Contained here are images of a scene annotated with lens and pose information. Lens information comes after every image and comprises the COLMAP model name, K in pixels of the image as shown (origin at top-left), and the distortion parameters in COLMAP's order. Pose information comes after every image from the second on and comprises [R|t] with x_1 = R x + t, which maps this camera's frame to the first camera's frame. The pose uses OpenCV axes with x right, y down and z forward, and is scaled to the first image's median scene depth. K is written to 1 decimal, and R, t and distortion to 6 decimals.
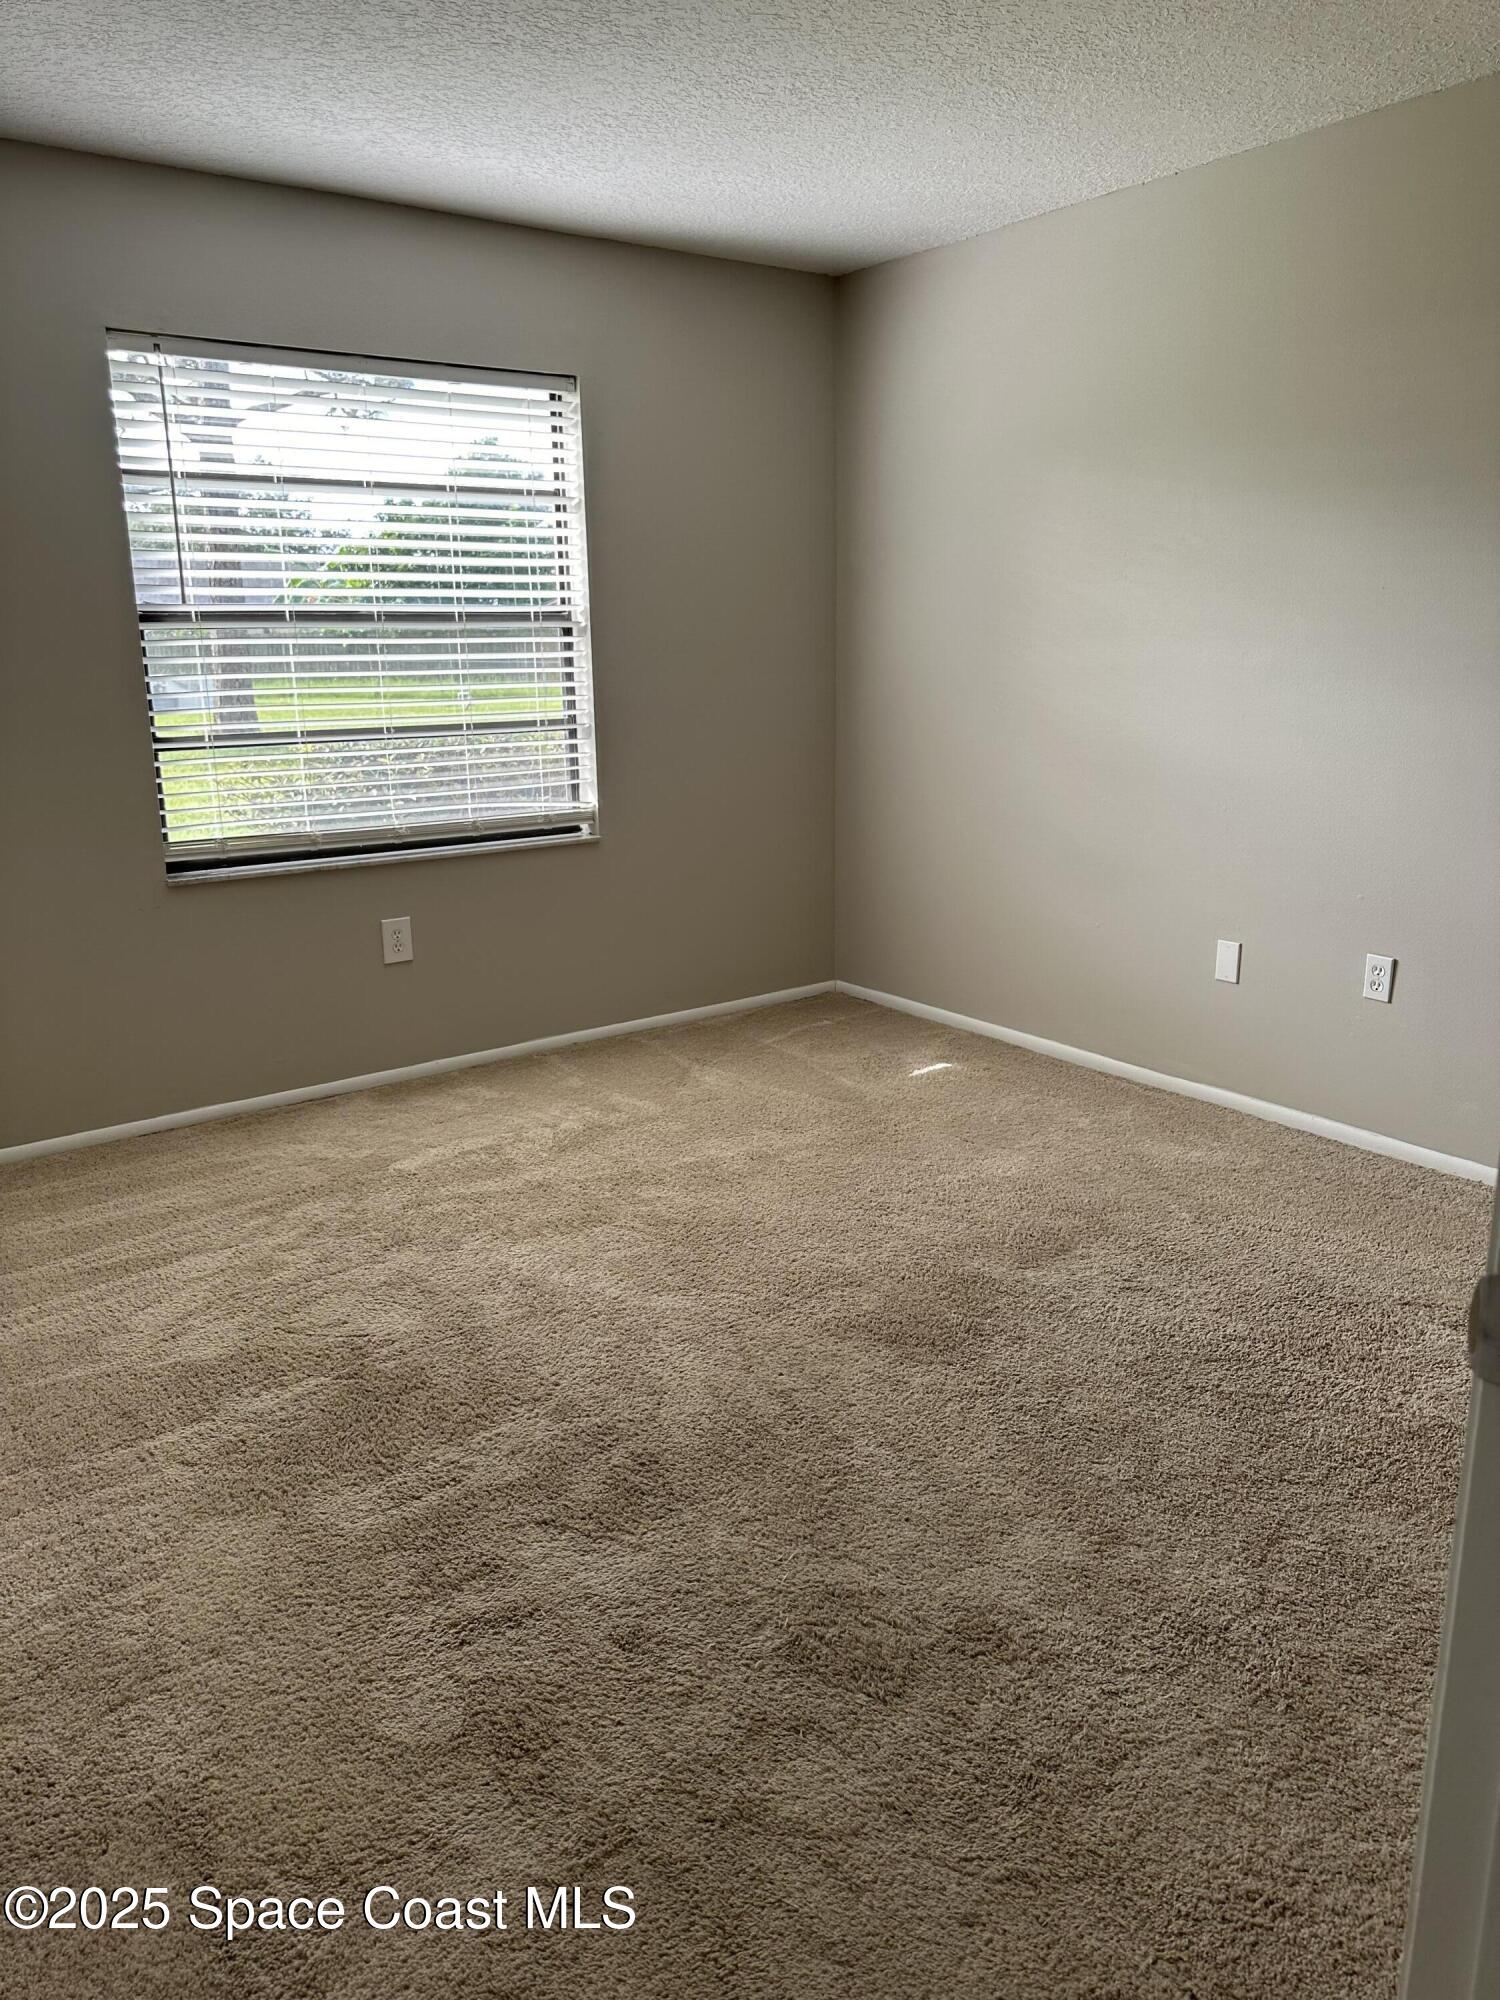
lens RADIAL K [[1462.7, 0, 752.8], [0, 1462.7, 989.1], [0, 0, 1]] dist [0.054607, -0.073874]
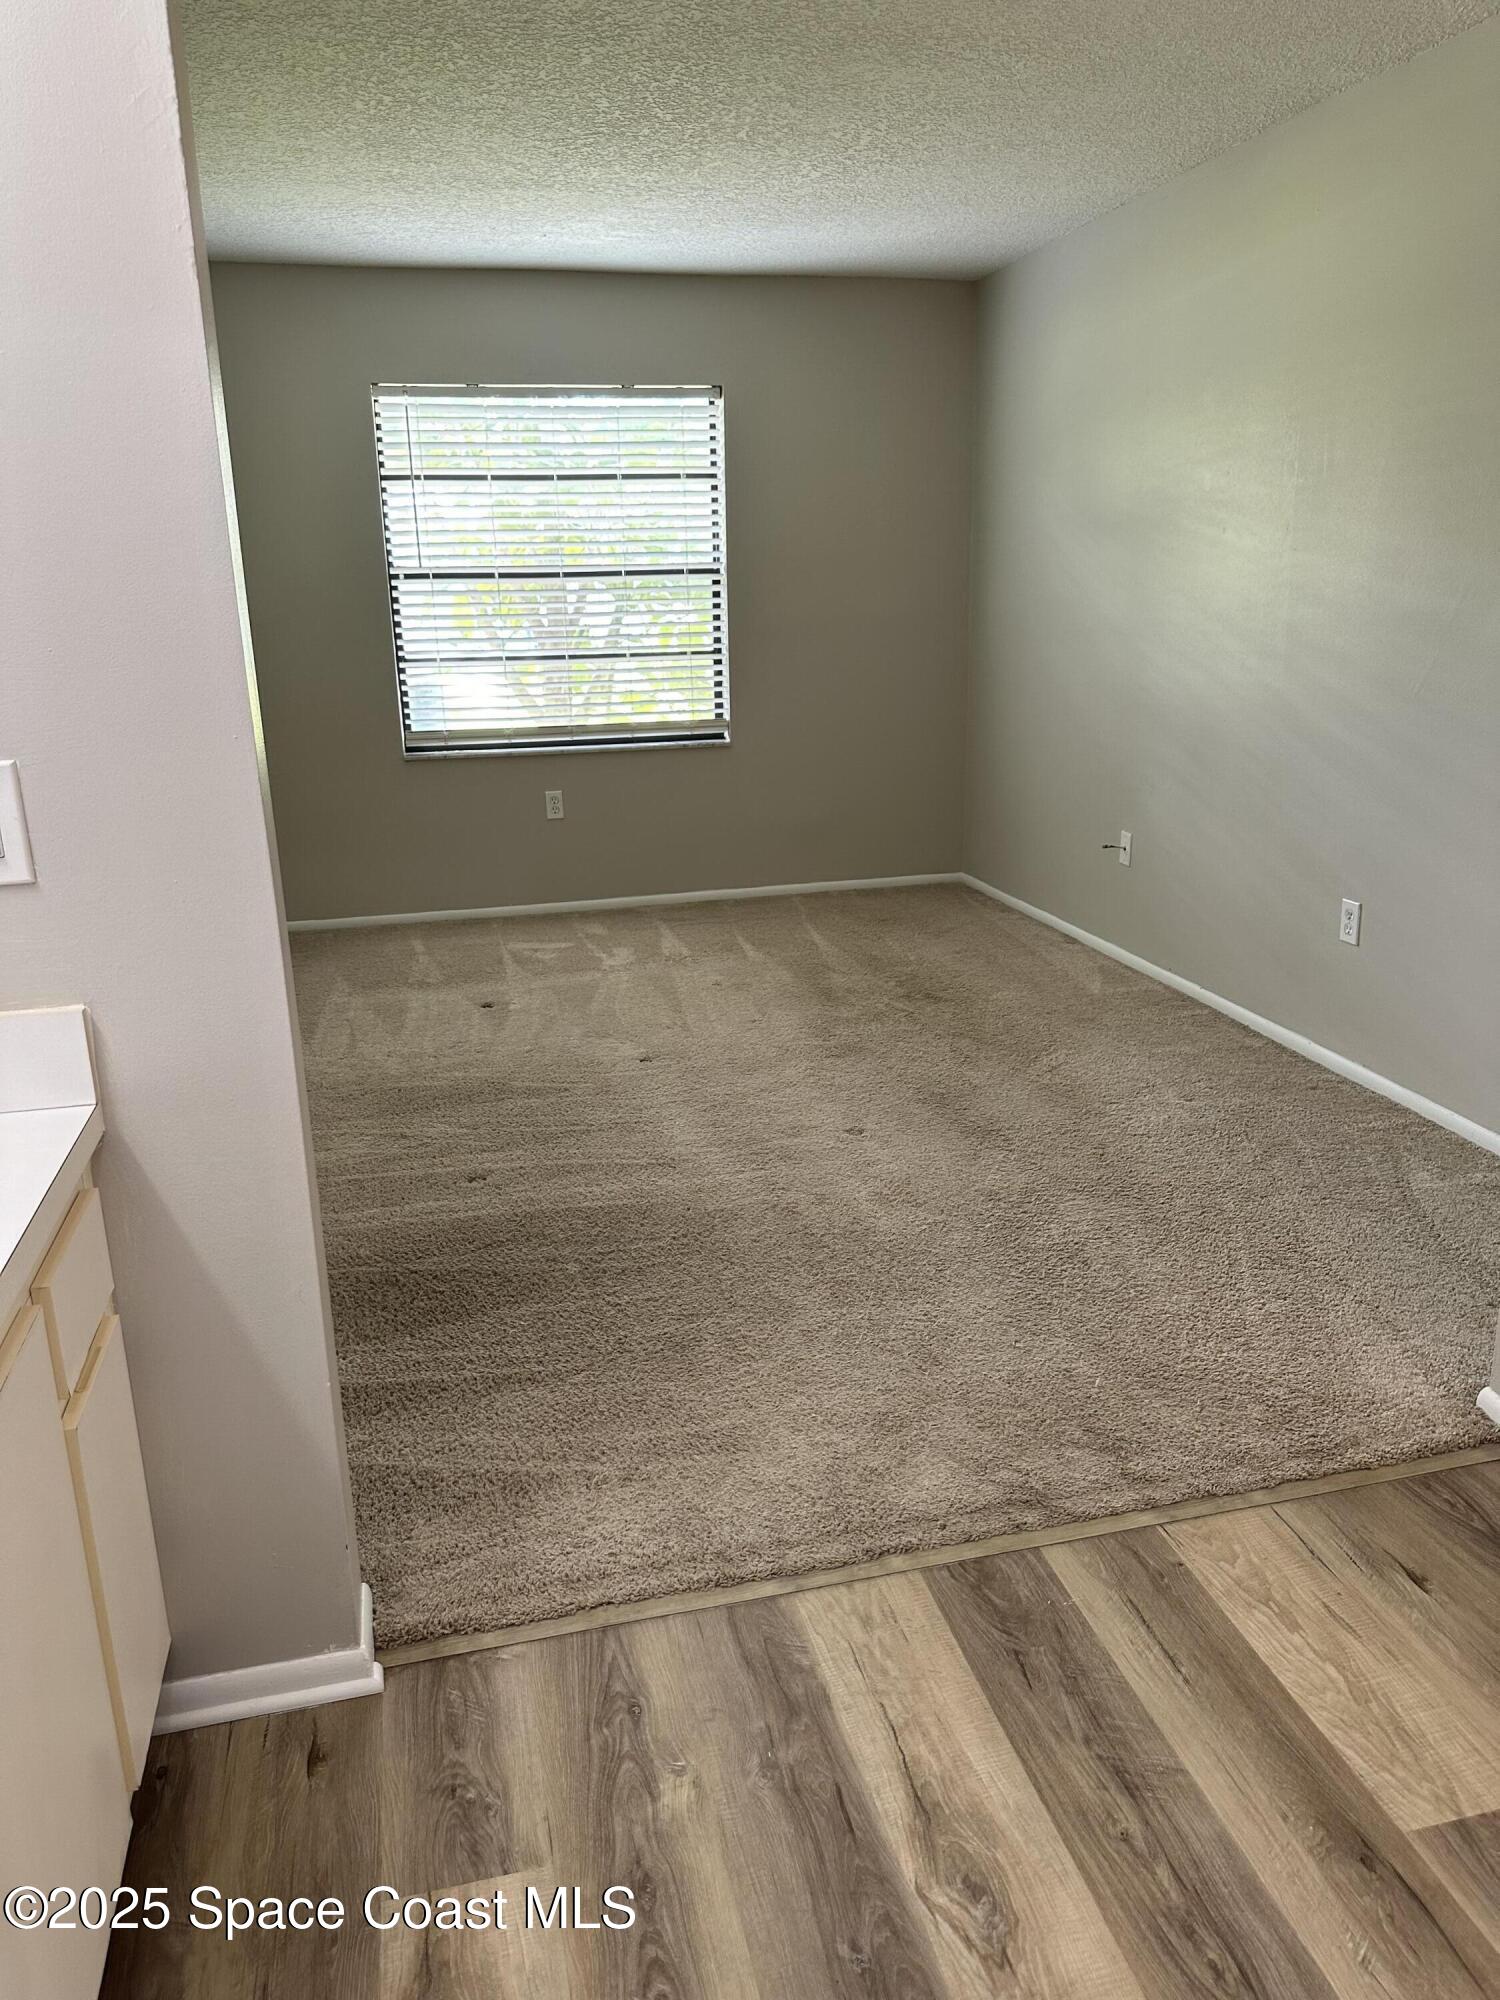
lens RADIAL K [[1462.7, 0, 733.5], [0, 1462.7, 996.0], [0, 0, 1]] dist [0.054607, -0.073874]
pose [[0.933587, 0.067886, -0.351862, 0.385162], [-0.063704, 0.997693, 0.023465, 0.096663], [0.352643, 0.000508, 0.935758, -0.230254]]
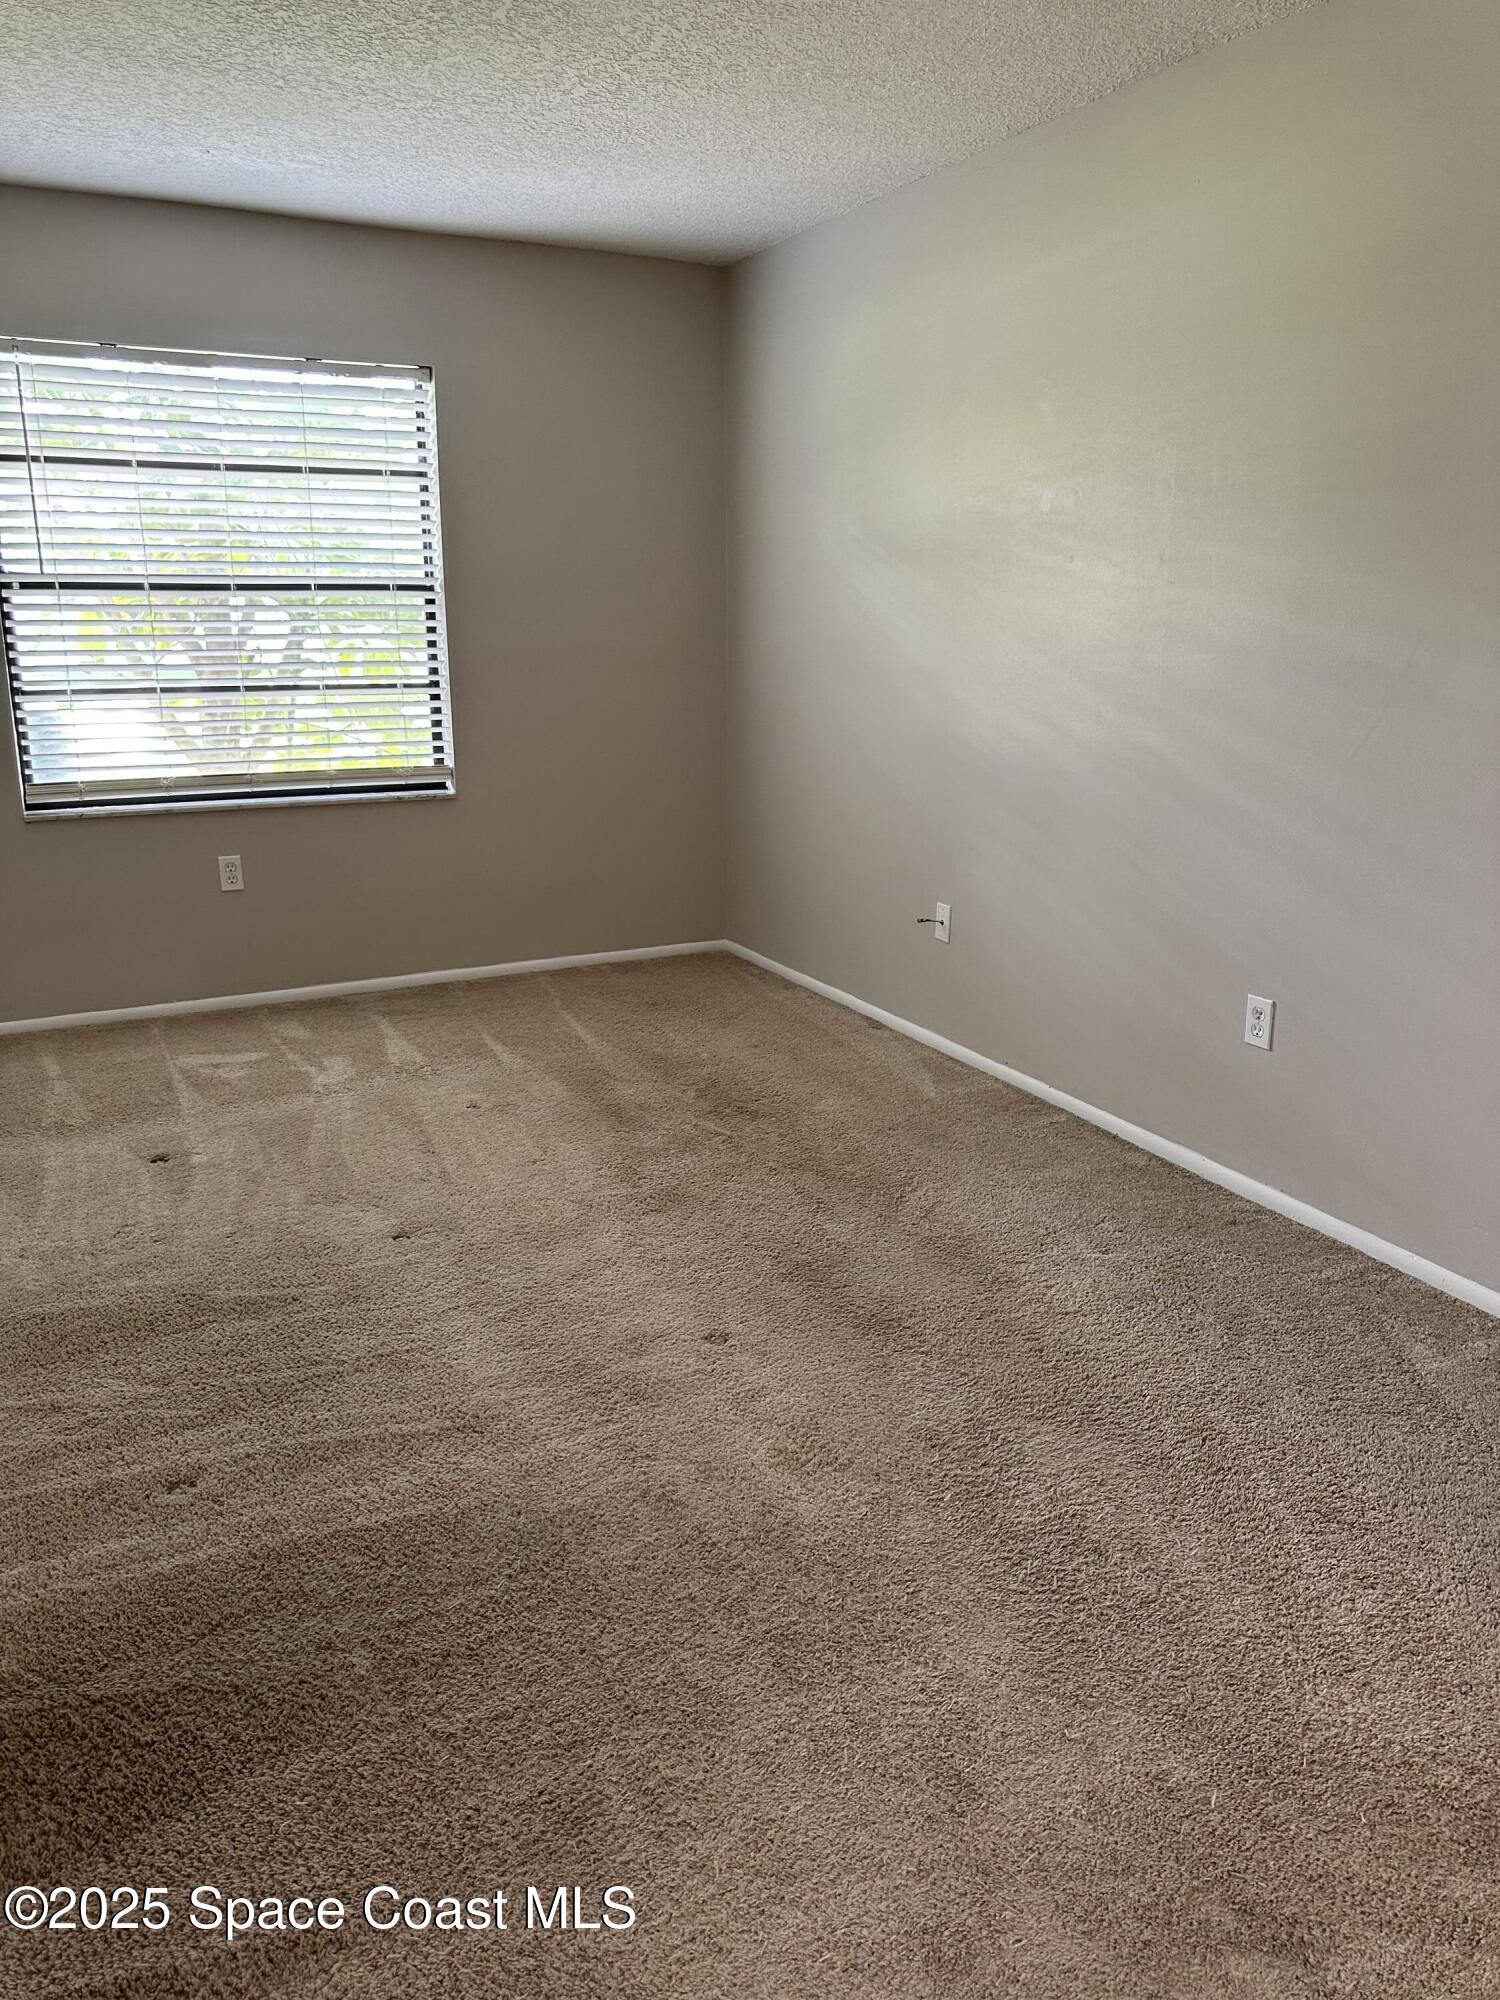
lens RADIAL K [[1462.7, 0, 755.7], [0, 1462.7, 981.2], [0, 0, 1]] dist [0.054607, -0.073874]
pose [[0.993175, 0.023409, -0.114263, 0.249026], [-0.025096, 0.999596, -0.013346, 0.046077], [0.113905, 0.016123, 0.993361, -0.048549]]
